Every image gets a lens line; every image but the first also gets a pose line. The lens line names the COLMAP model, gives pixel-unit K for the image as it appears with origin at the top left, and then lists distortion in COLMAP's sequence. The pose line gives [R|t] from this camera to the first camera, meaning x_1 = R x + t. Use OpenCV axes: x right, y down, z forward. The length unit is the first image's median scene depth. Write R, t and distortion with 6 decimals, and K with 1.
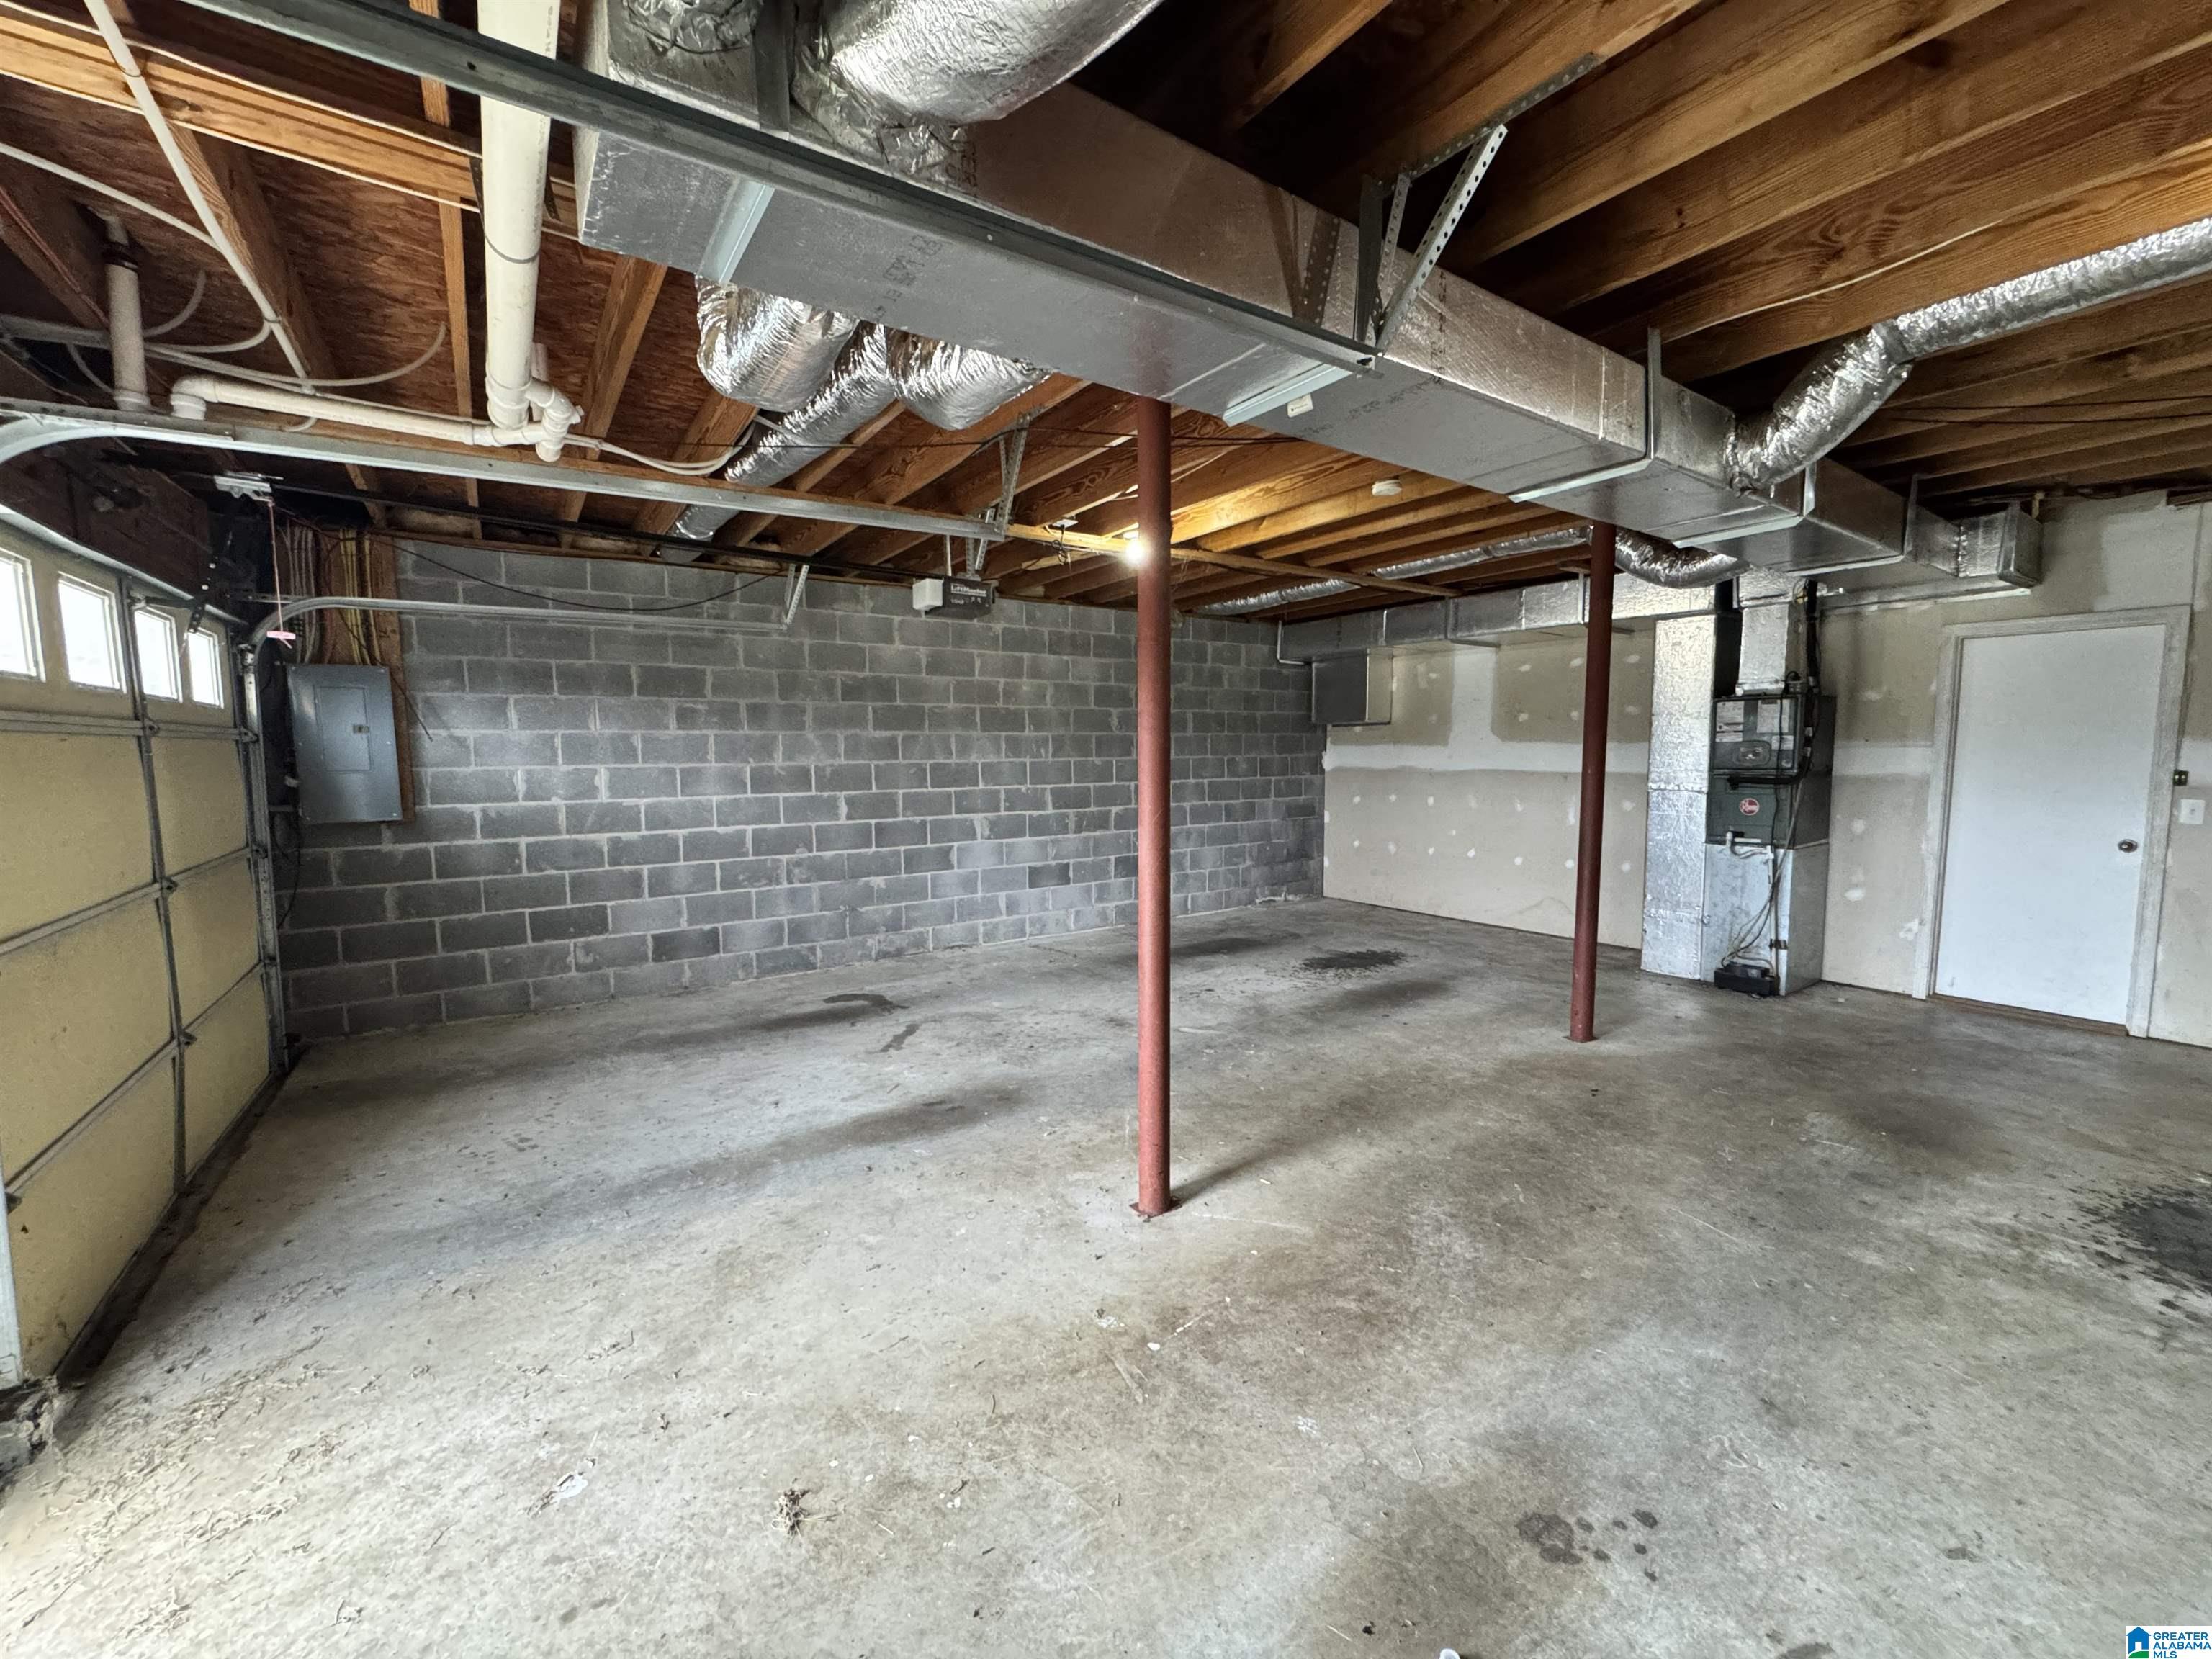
lens RADIAL K [[882.2, 0, 1106.0], [0, 882.2, 829.5], [0, 0, 1]] dist [-0.002607, -0.000333]
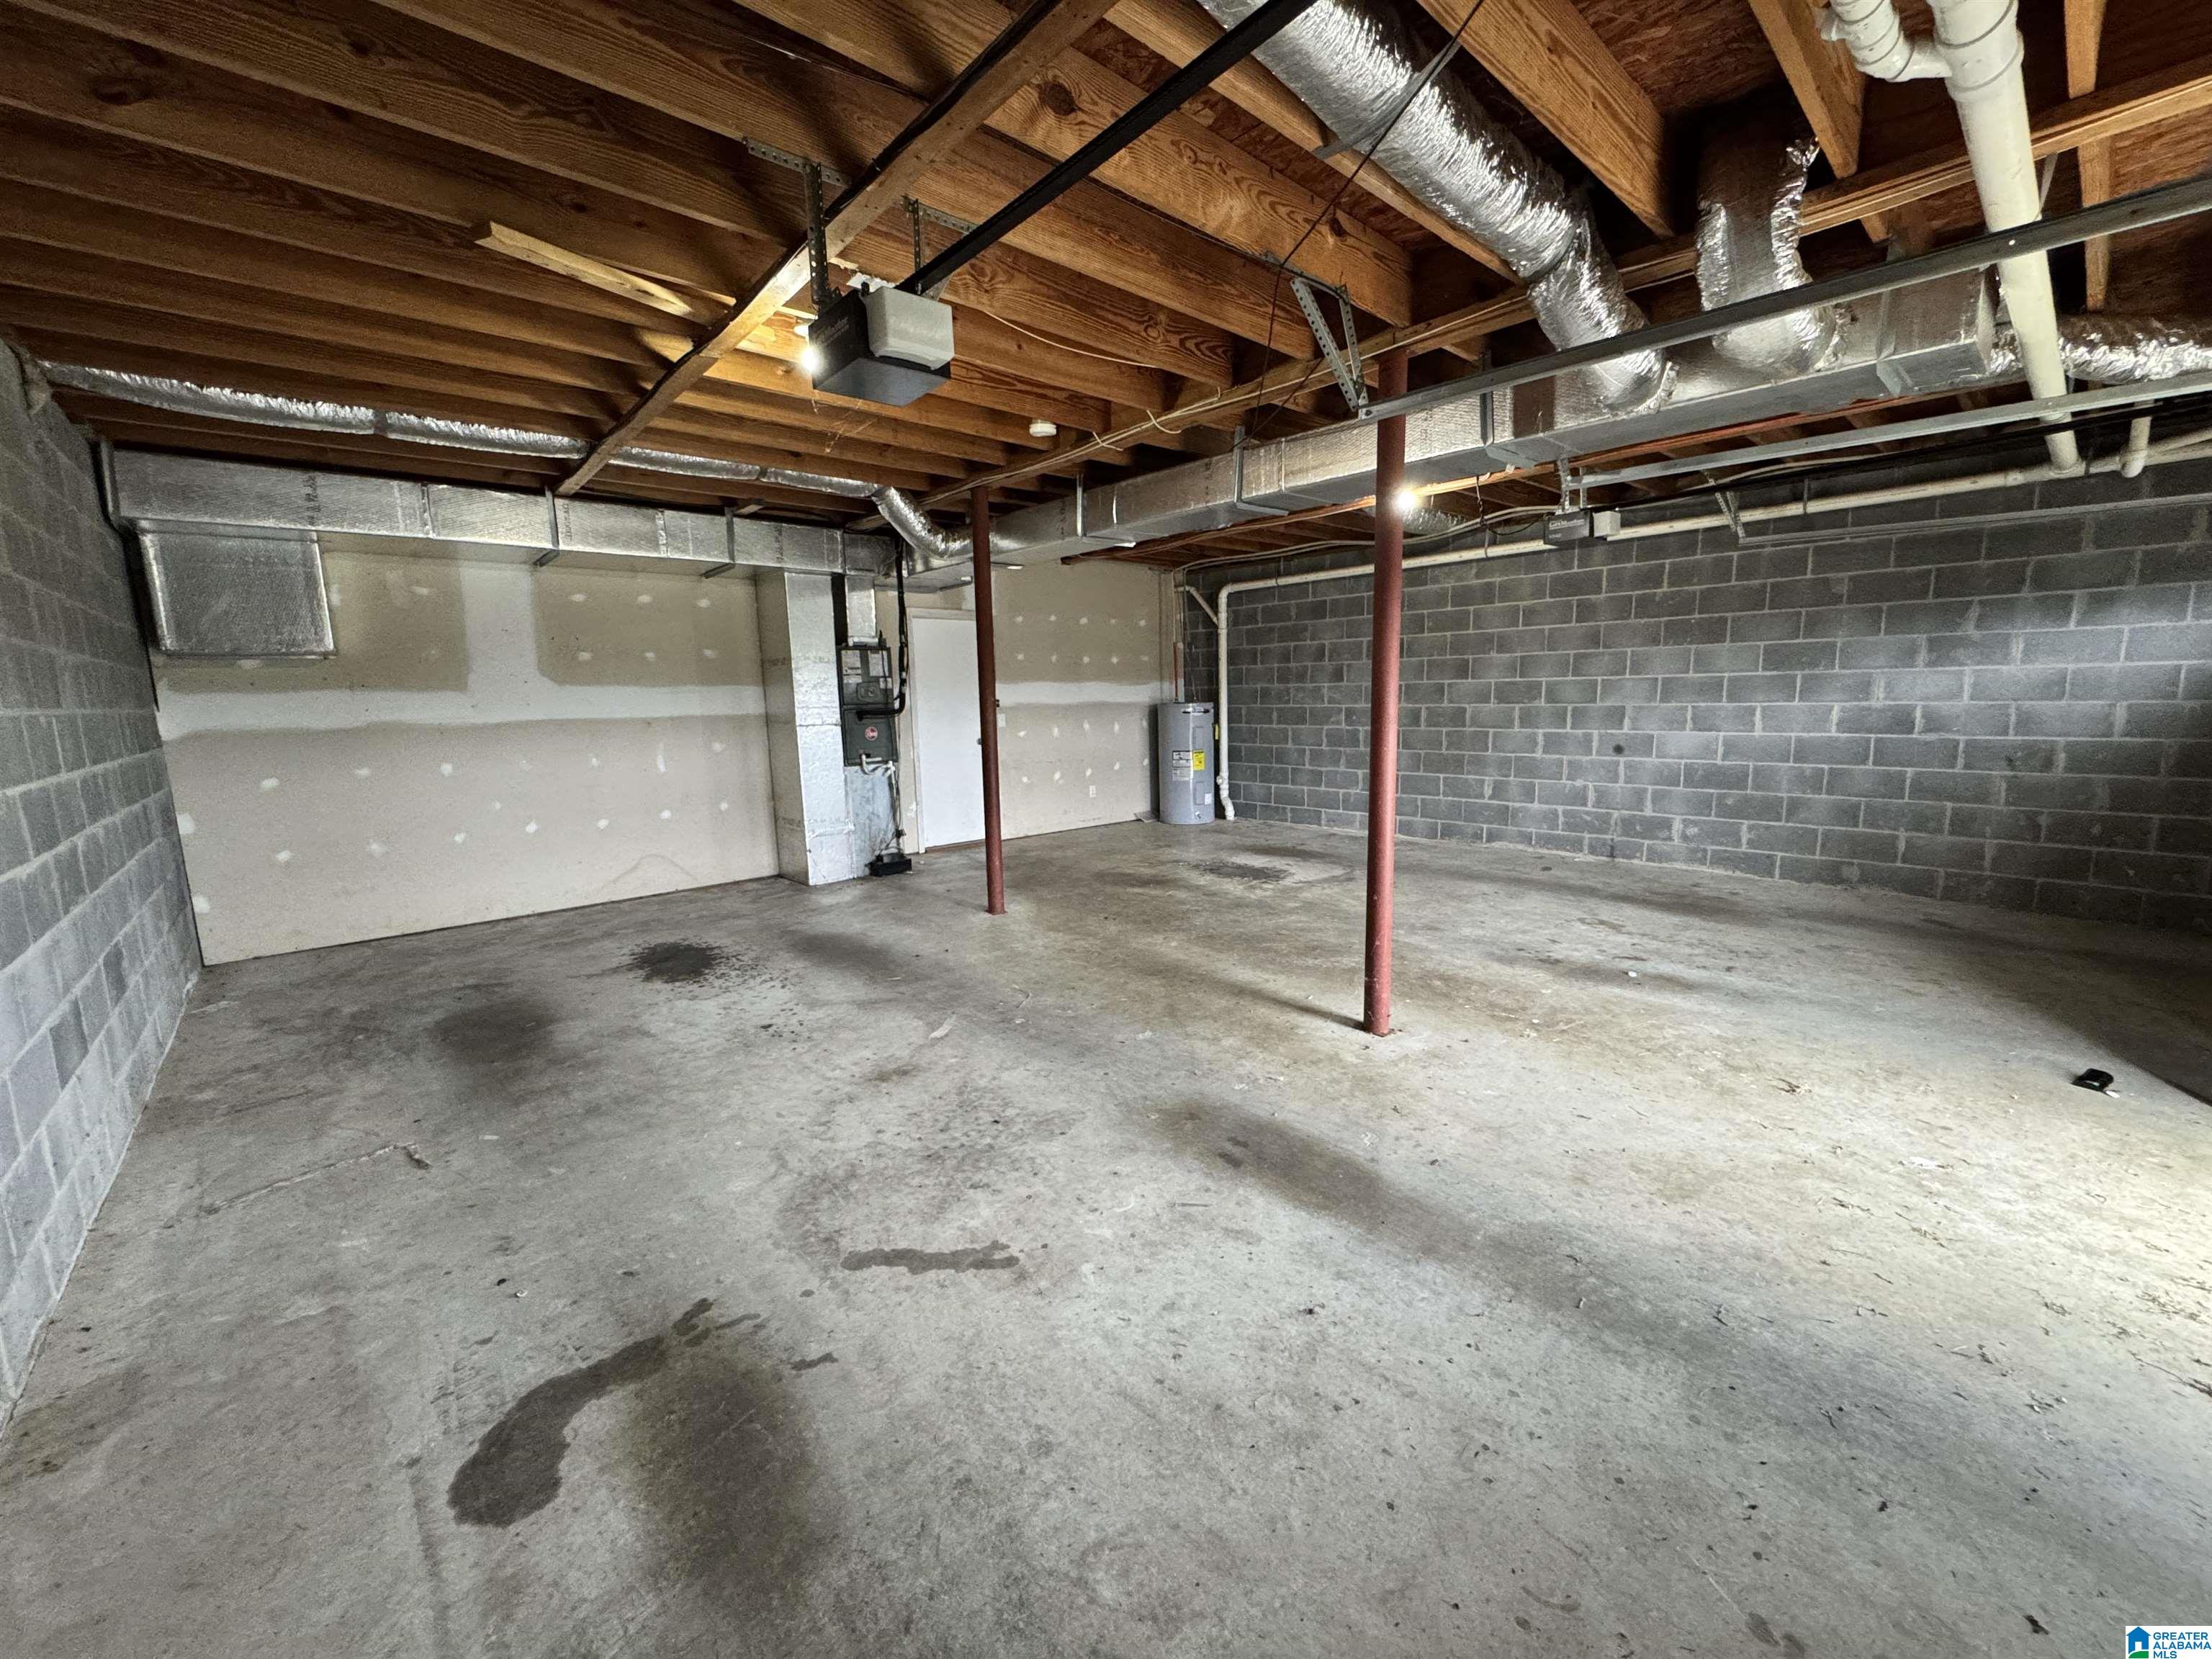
lens RADIAL K [[882.2, 0, 1106.0], [0, 882.2, 829.5], [0, 0, 1]] dist [-0.002607, -0.000333]
pose [[-0.126852, -0.143155, 0.981537, -0.762421], [0.114621, 0.980787, 0.157859, -0.066369], [-0.985277, 0.132530, -0.108007, 1.033959]]
